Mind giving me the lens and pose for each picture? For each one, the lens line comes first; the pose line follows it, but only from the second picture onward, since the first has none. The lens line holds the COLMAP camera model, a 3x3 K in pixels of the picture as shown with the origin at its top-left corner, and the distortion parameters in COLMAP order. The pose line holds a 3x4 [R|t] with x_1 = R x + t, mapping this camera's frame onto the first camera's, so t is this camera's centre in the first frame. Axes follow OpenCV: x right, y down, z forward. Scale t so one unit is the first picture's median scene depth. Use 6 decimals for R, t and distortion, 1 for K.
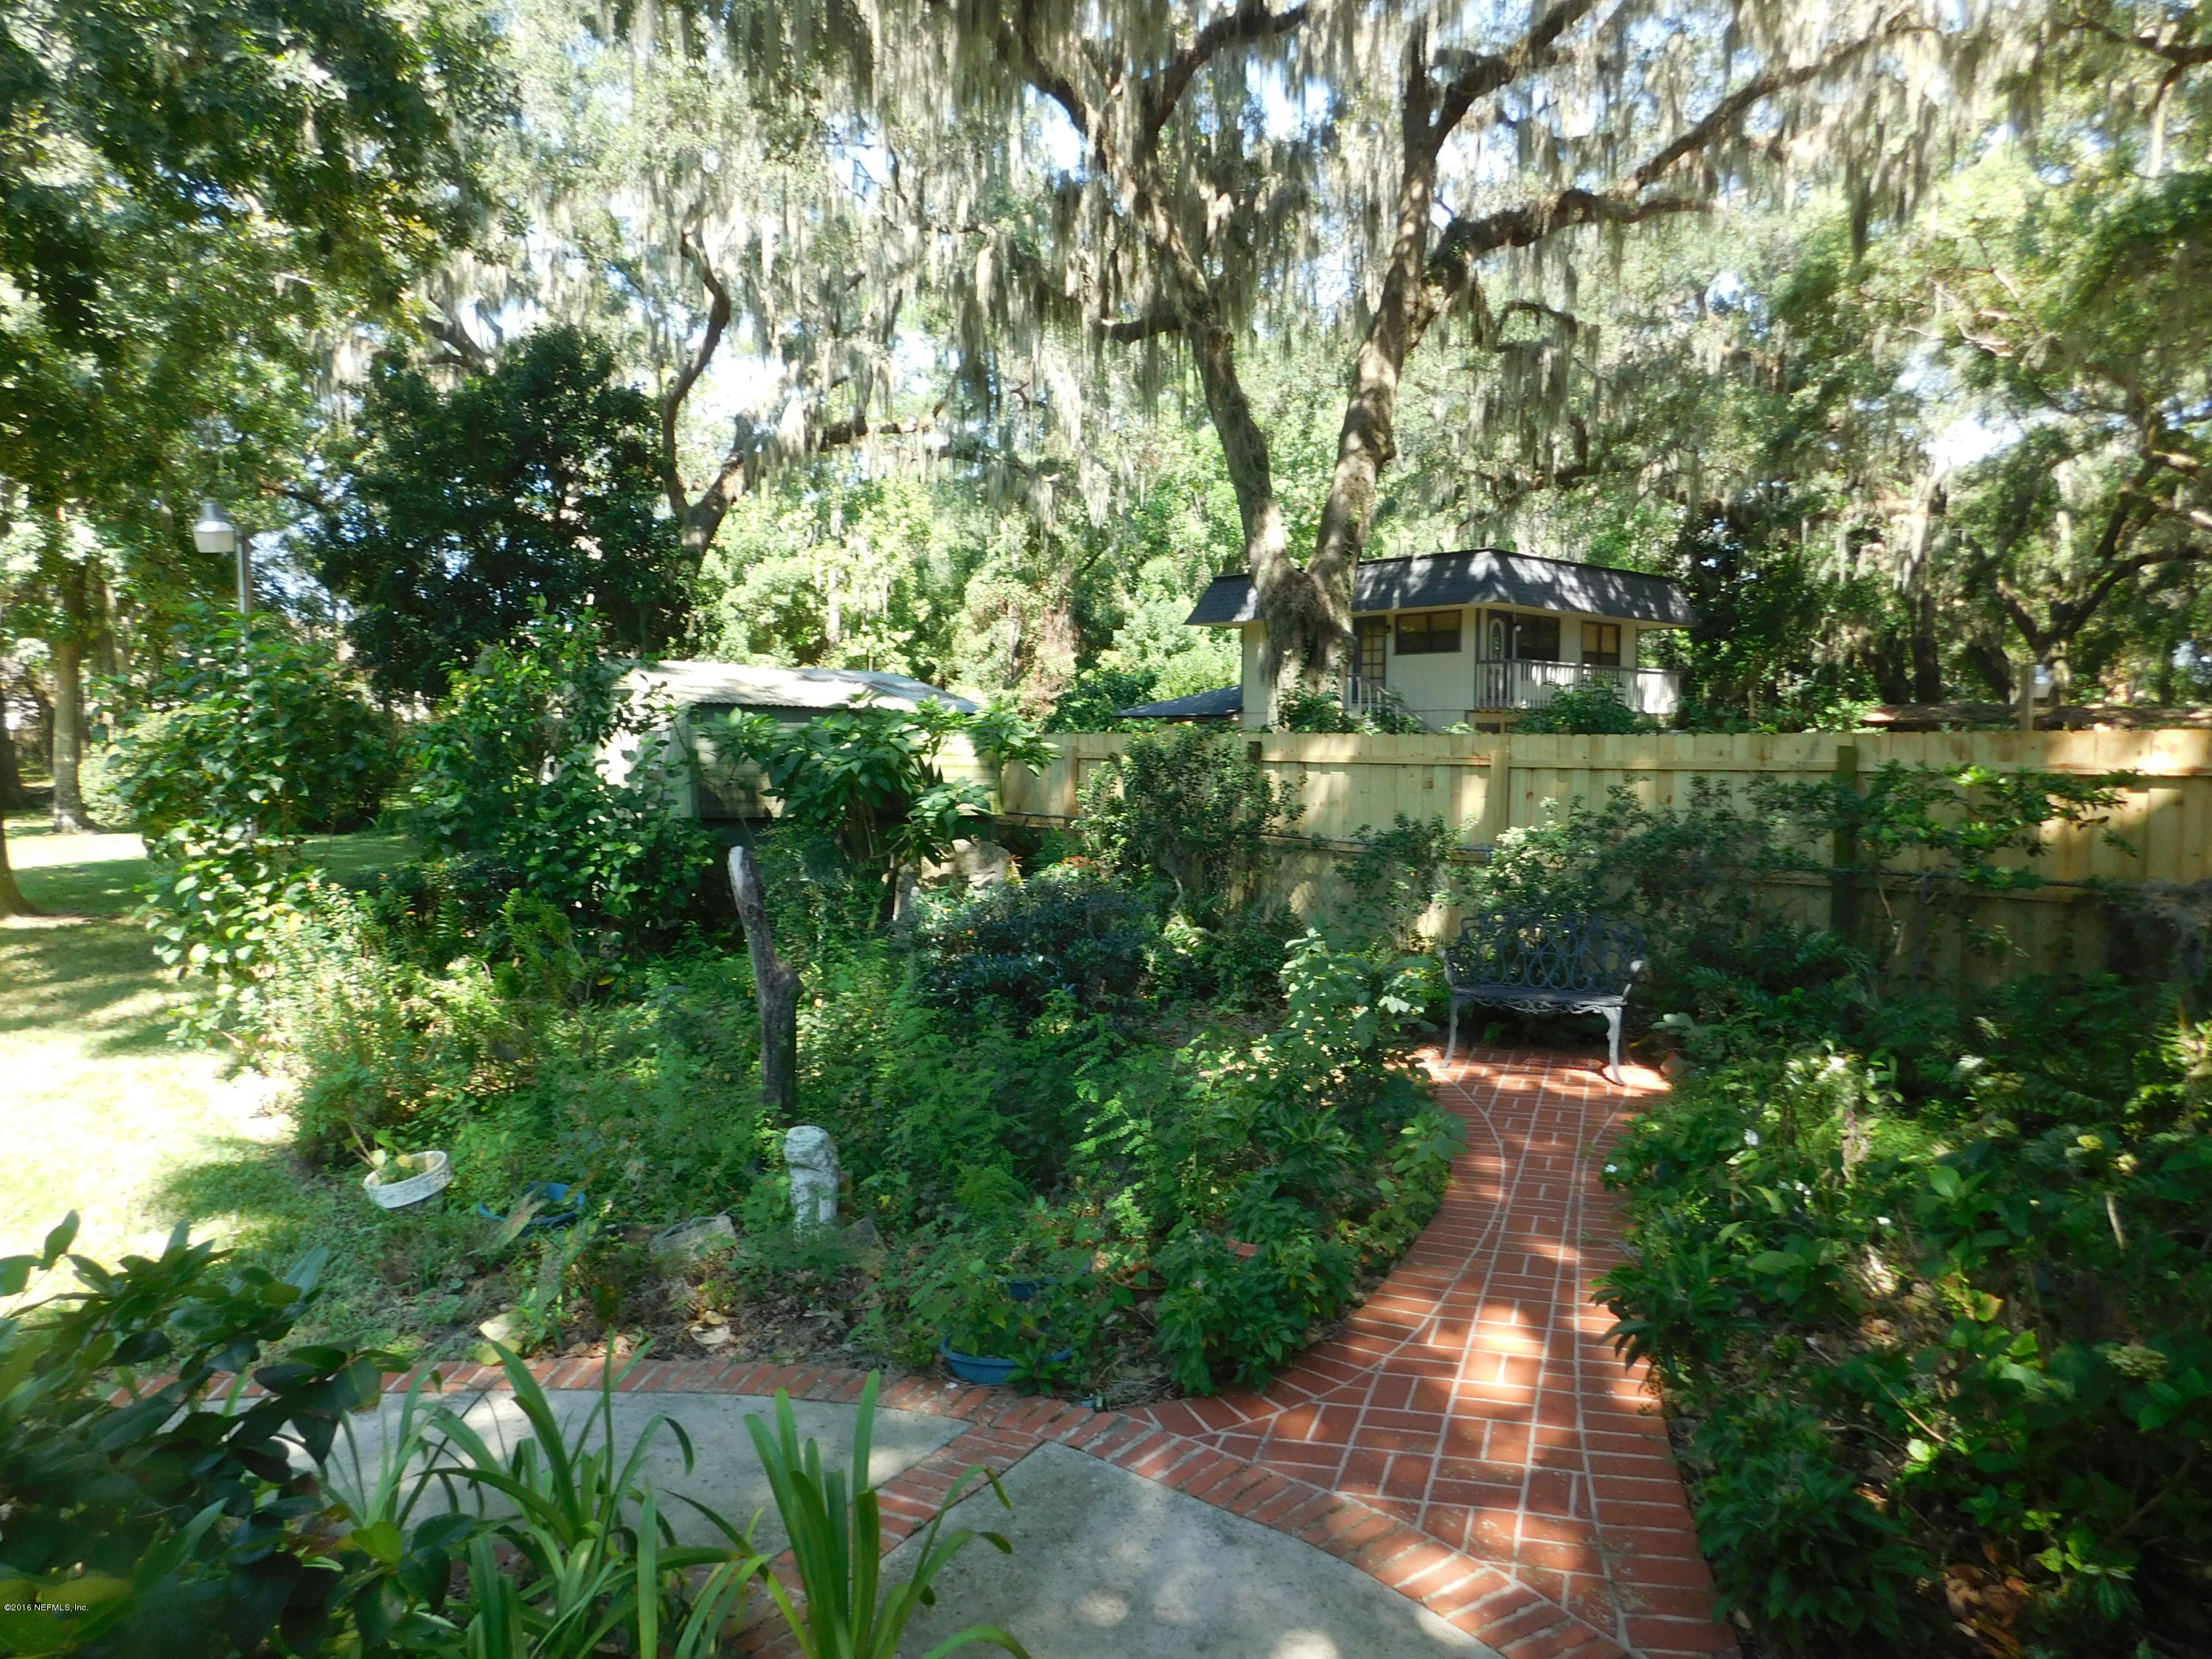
lens RADIAL K [[1480.1, 0, 1100.2], [0, 1480.1, 830.1], [0, 0, 1]] dist [-0.066597, 0.057820]
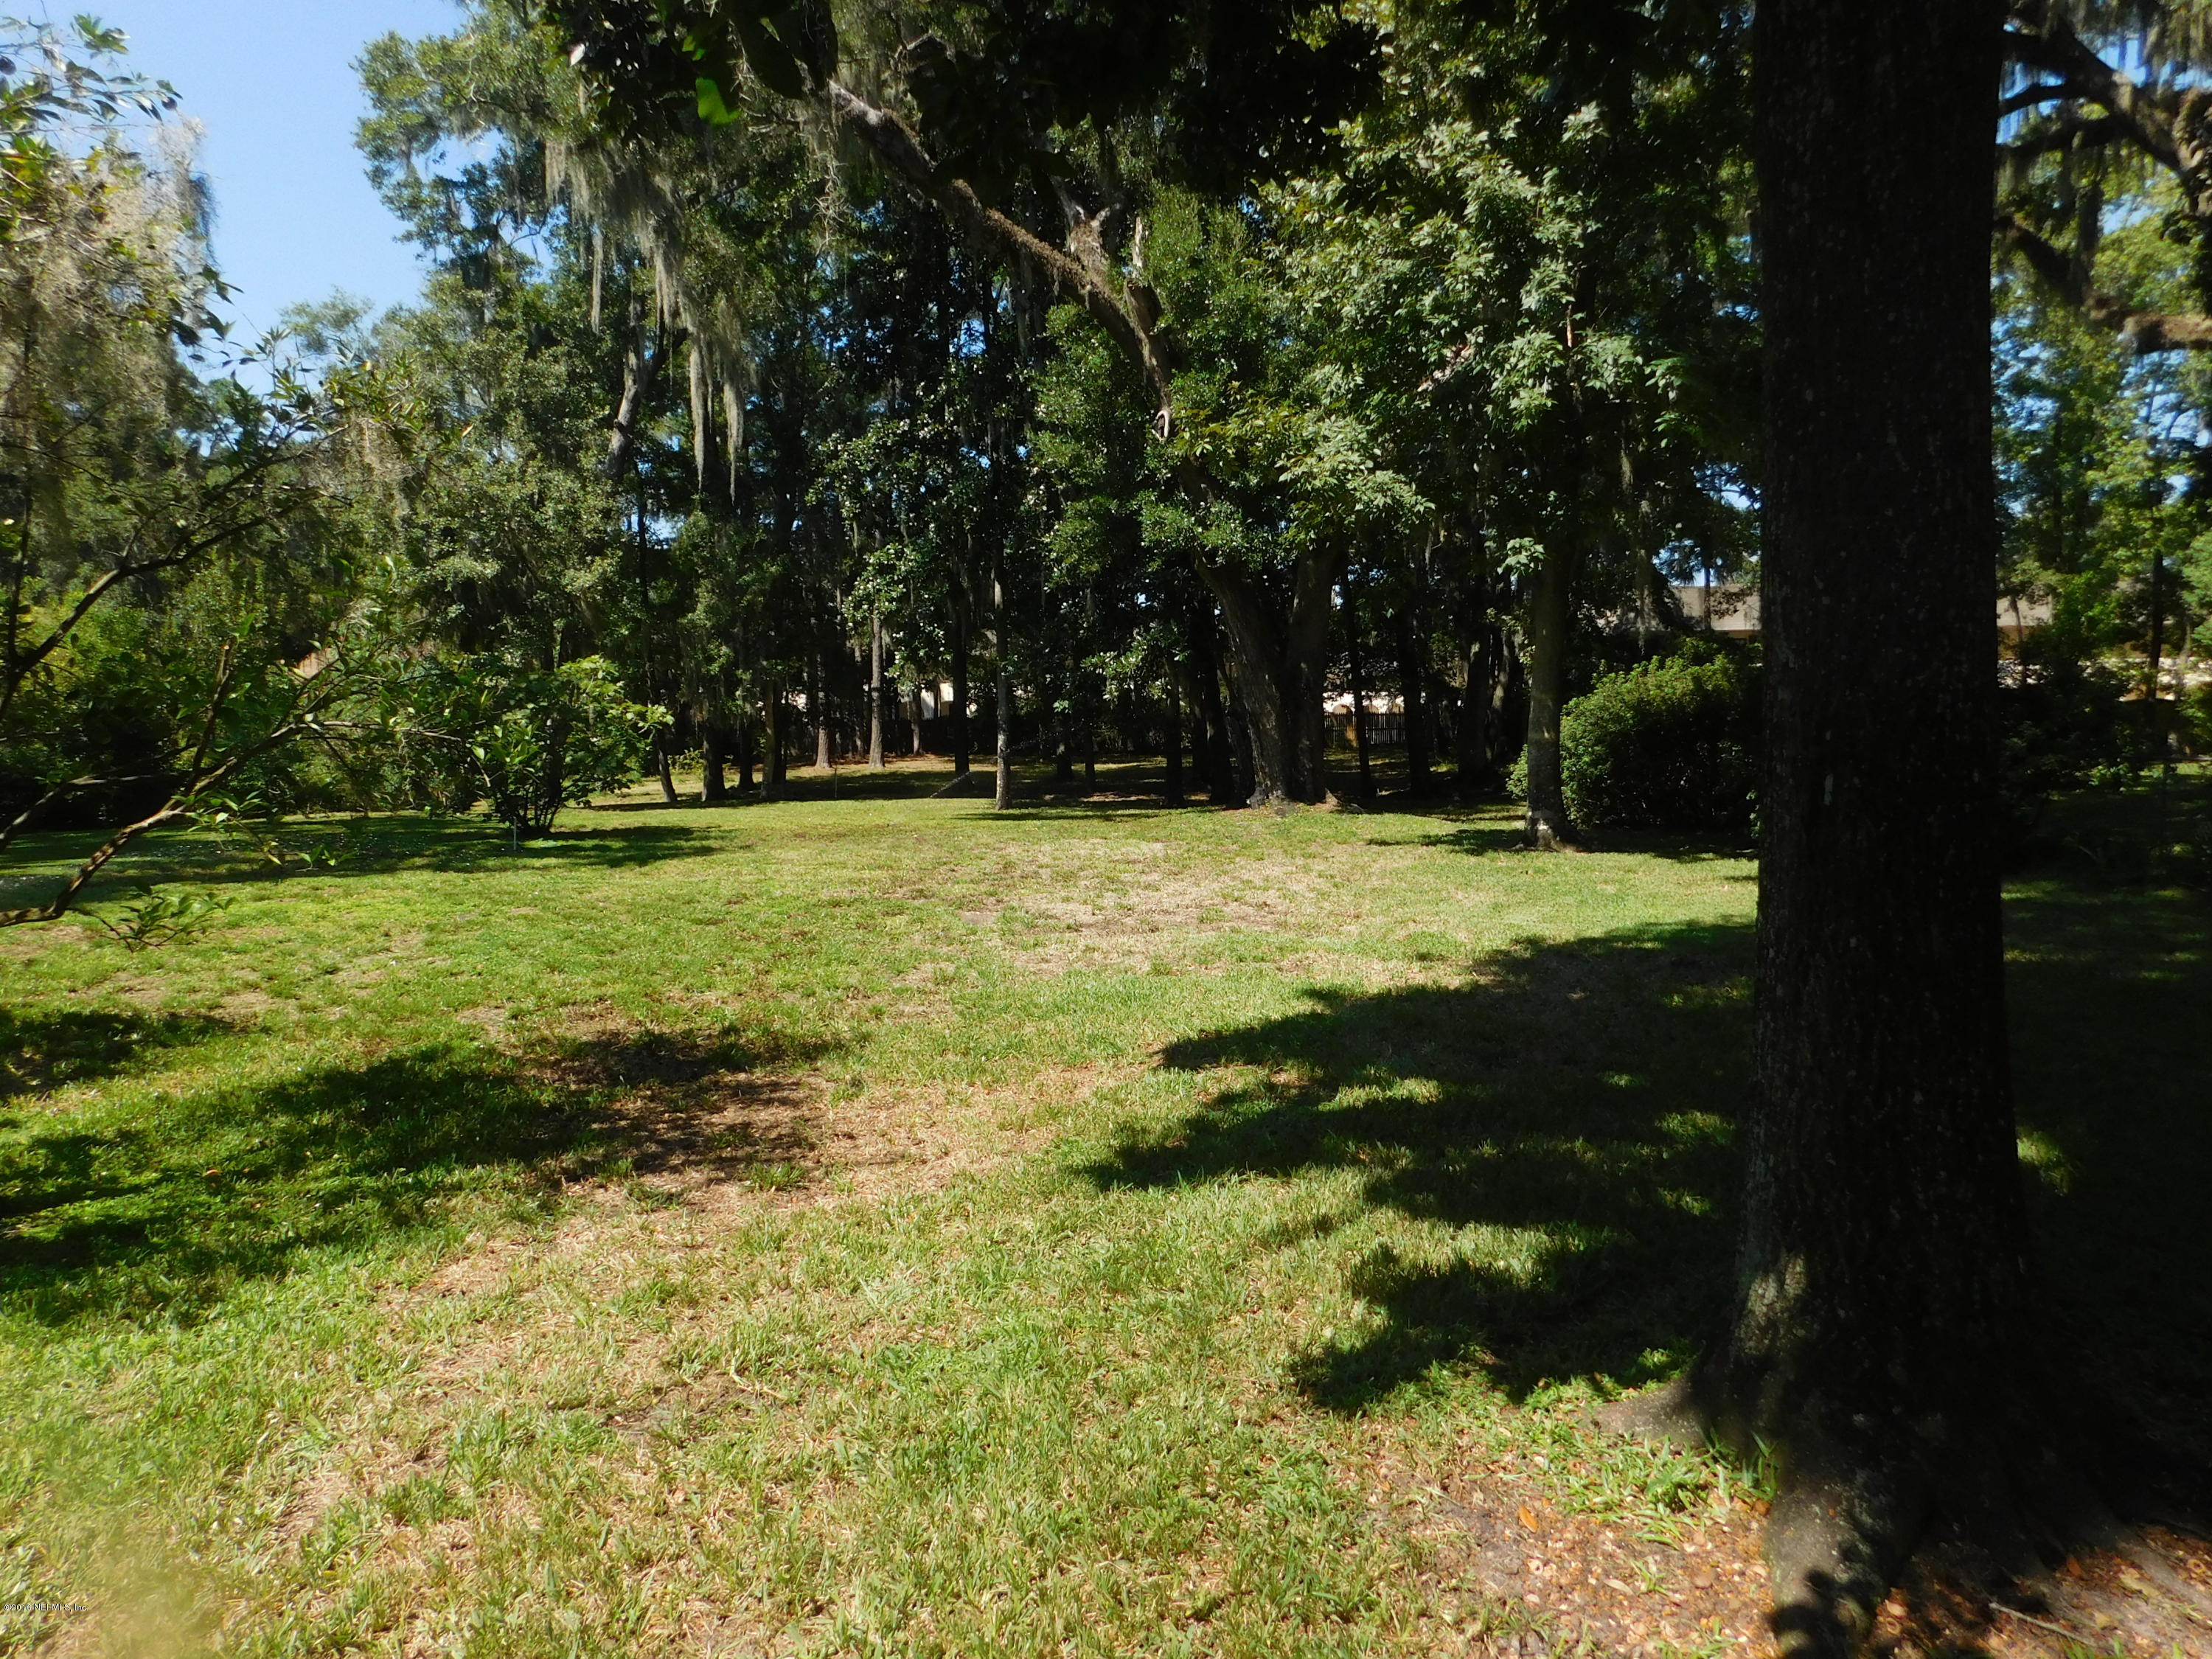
lens RADIAL K [[1480.1, 0, 1100.2], [0, 1480.1, 830.1], [0, 0, 1]] dist [-0.066597, 0.057820]
pose [[0.677033, 0.039977, -0.734866, -0.768377], [-0.033397, 0.999164, 0.023586, -0.031910], [0.735194, 0.008574, 0.677802, 0.866208]]
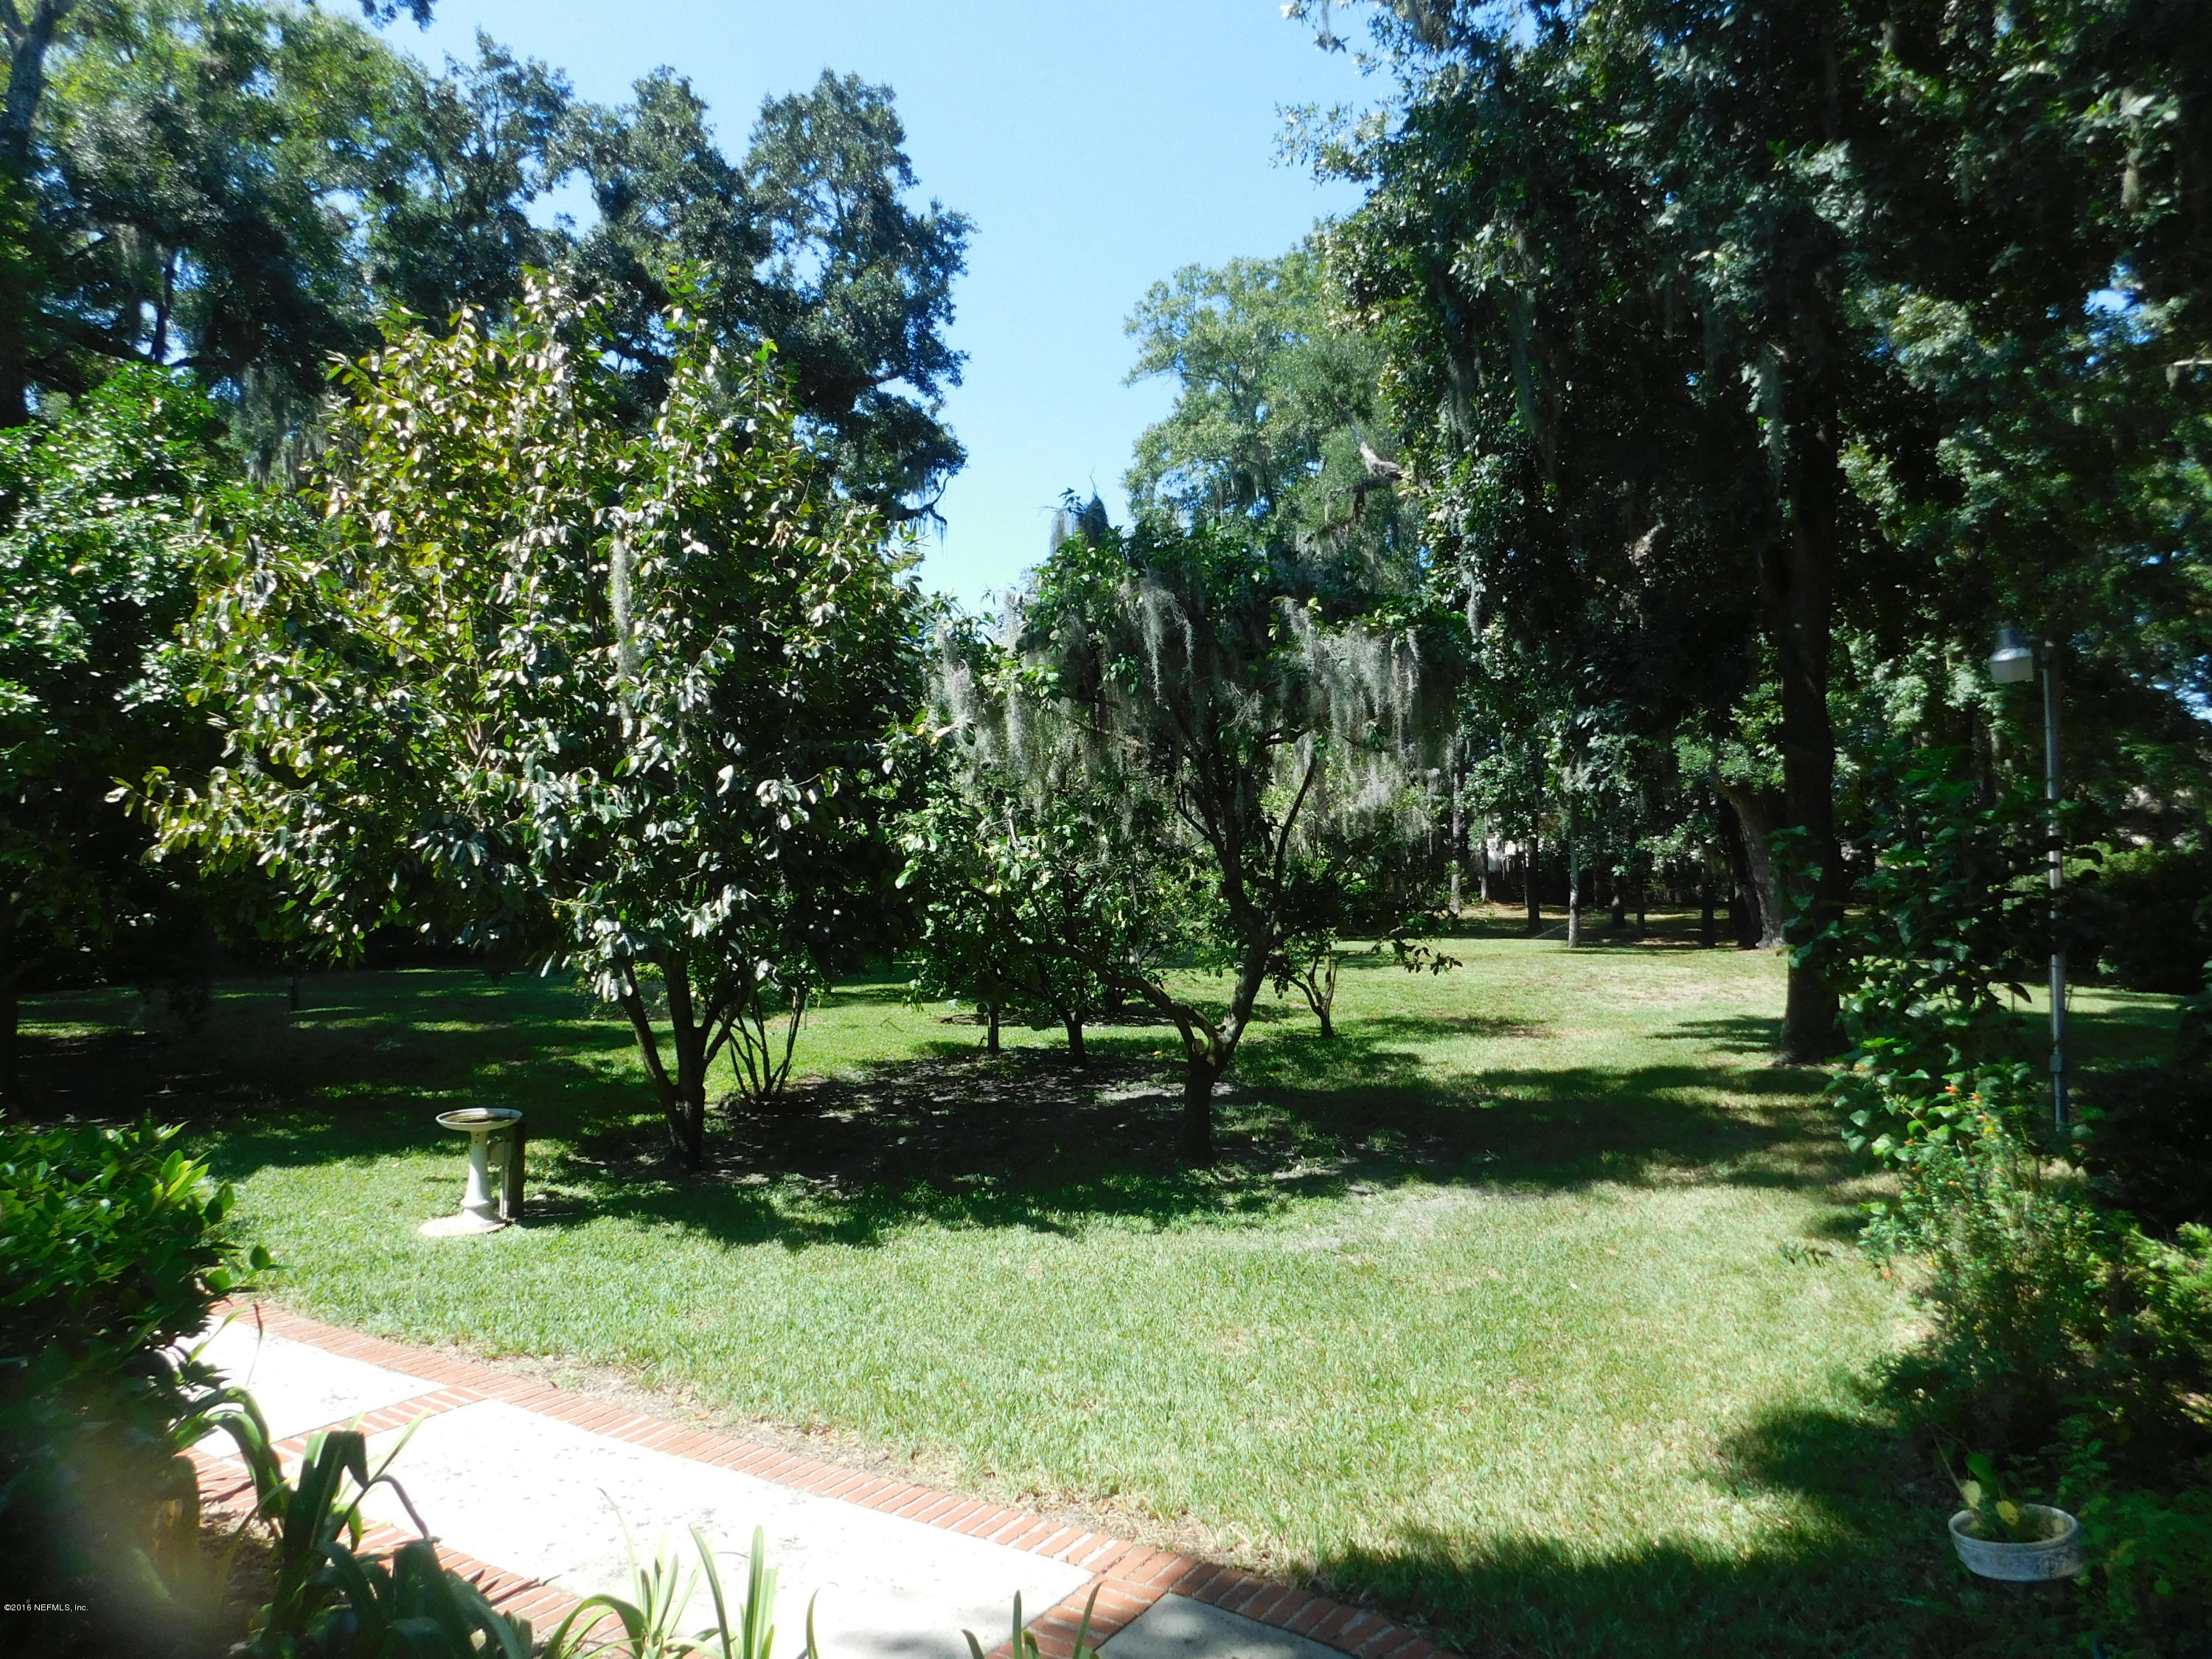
lens RADIAL K [[1480.1, 0, 1100.2], [0, 1480.1, 830.1], [0, 0, 1]] dist [-0.066597, 0.057820]
pose [[0.375782, -0.028281, -0.926277, 0.006182], [-0.061532, 0.996567, -0.055390, -0.016342], [0.924663, 0.077810, 0.372751, 0.155641]]
